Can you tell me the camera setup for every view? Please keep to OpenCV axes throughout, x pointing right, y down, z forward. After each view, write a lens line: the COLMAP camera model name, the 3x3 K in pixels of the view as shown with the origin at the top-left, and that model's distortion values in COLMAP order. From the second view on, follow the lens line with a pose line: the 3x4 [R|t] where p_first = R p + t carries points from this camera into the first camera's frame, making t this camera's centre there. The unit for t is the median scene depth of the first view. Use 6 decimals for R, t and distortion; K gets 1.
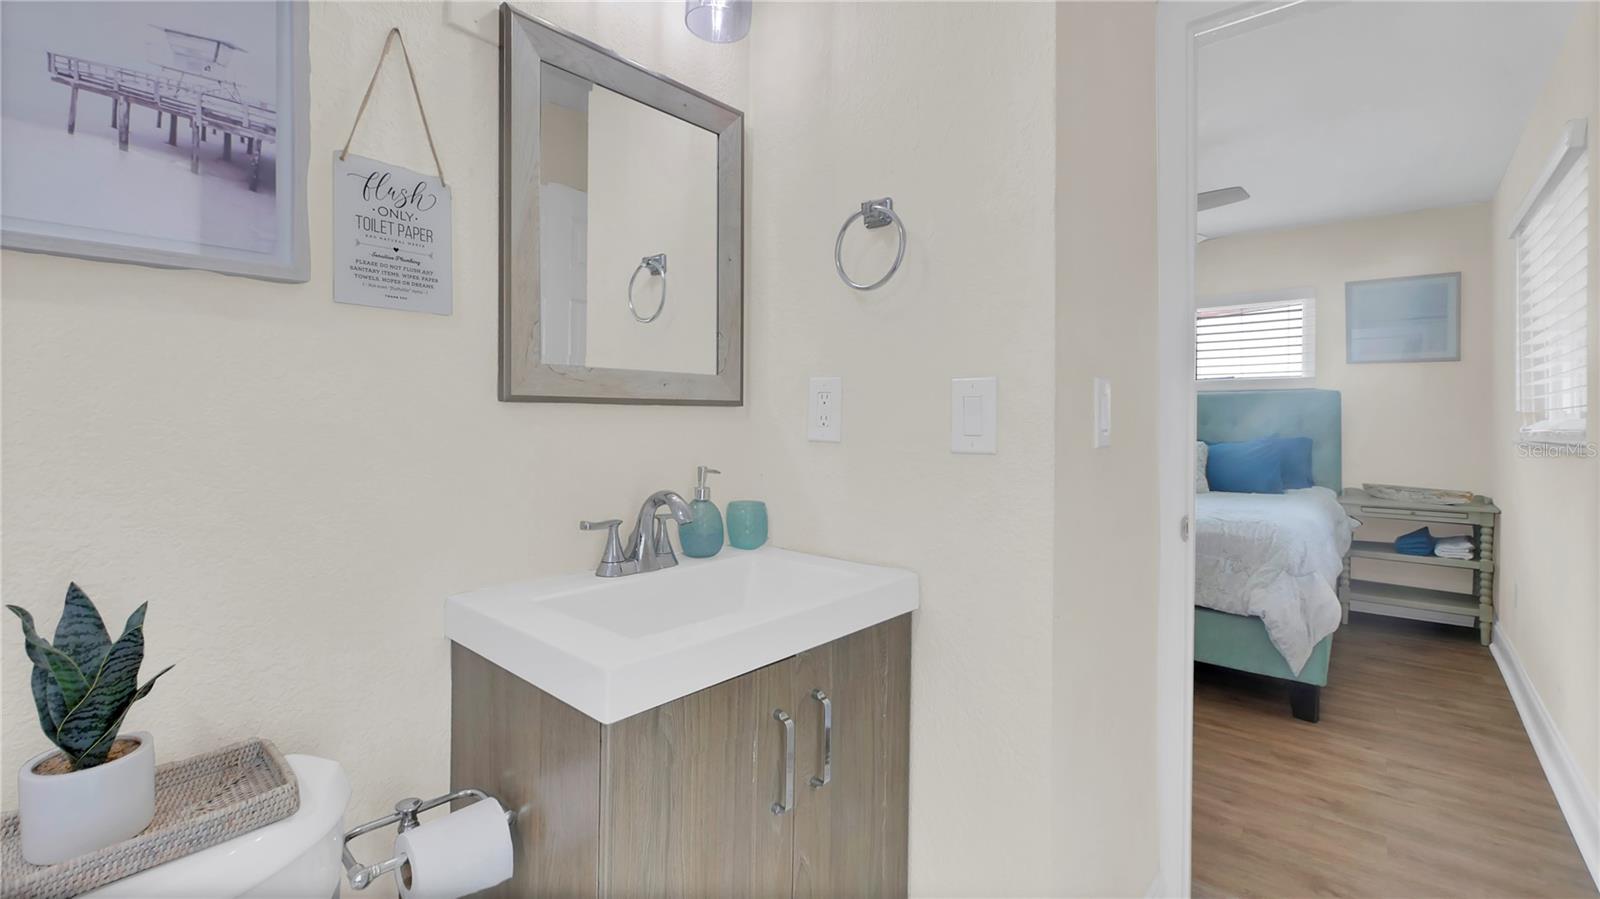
lens RADIAL K [[684.1, 0, 785.2], [0, 684.1, 438.2], [0, 0, 1]] dist [-0.014311, 0.000443]
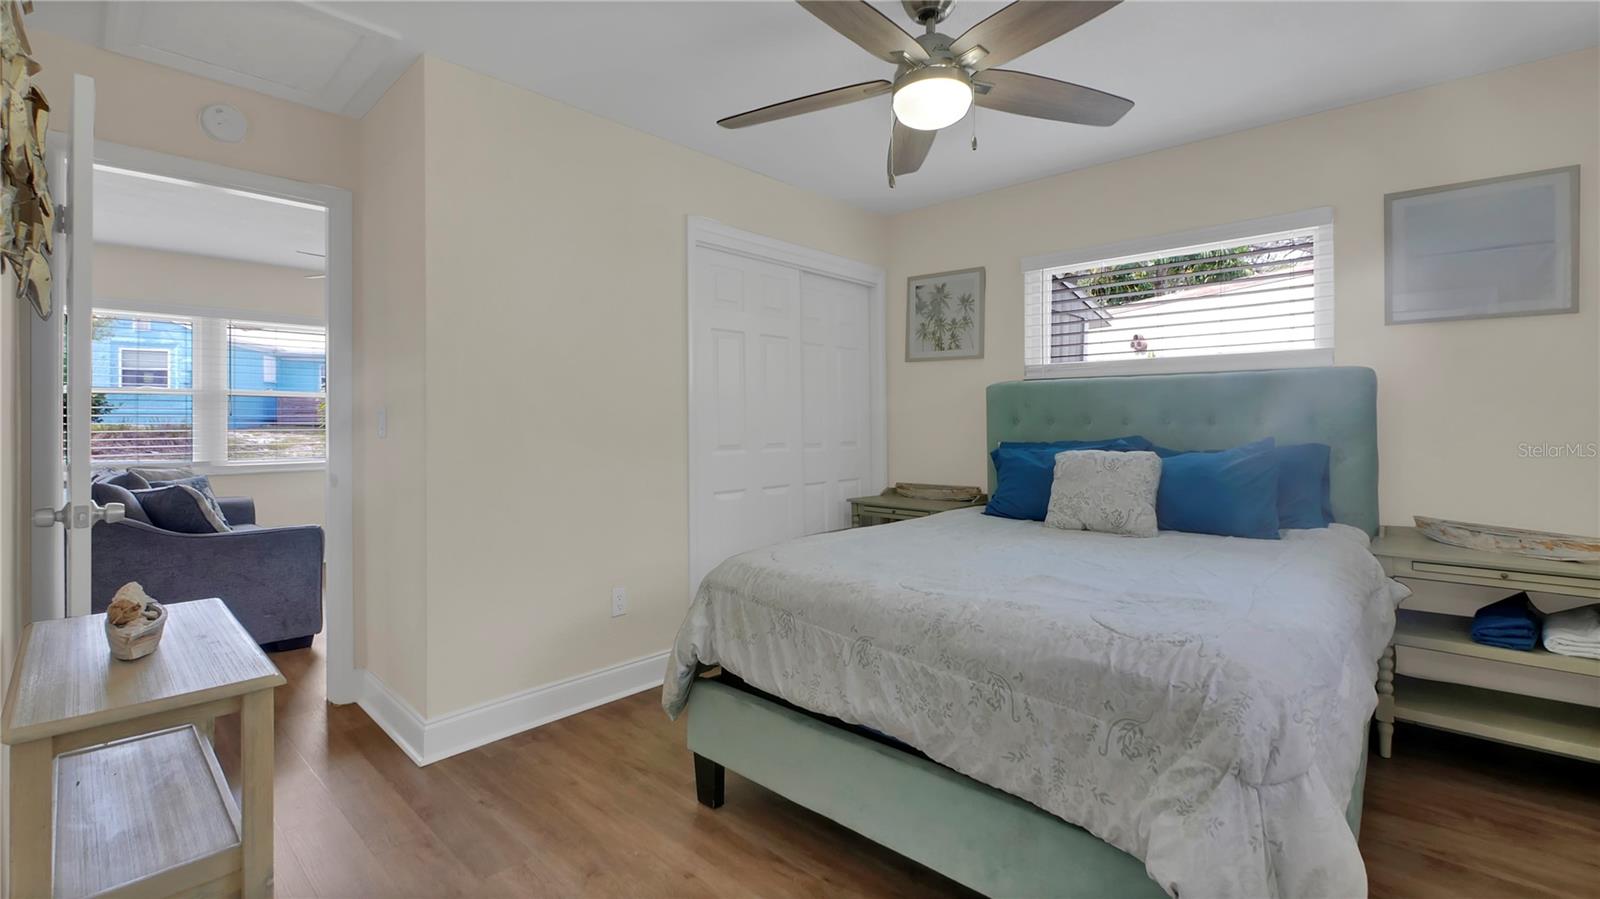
lens RADIAL K [[684.1, 0, 796.6], [0, 684.1, 434.7], [0, 0, 1]] dist [-0.014311, 0.000443]
pose [[0.999483, -0.011176, -0.030145, 0.327981], [0.011025, 0.999926, -0.005158, -0.012056], [0.030200, 0.004823, 0.999532, 0.387699]]
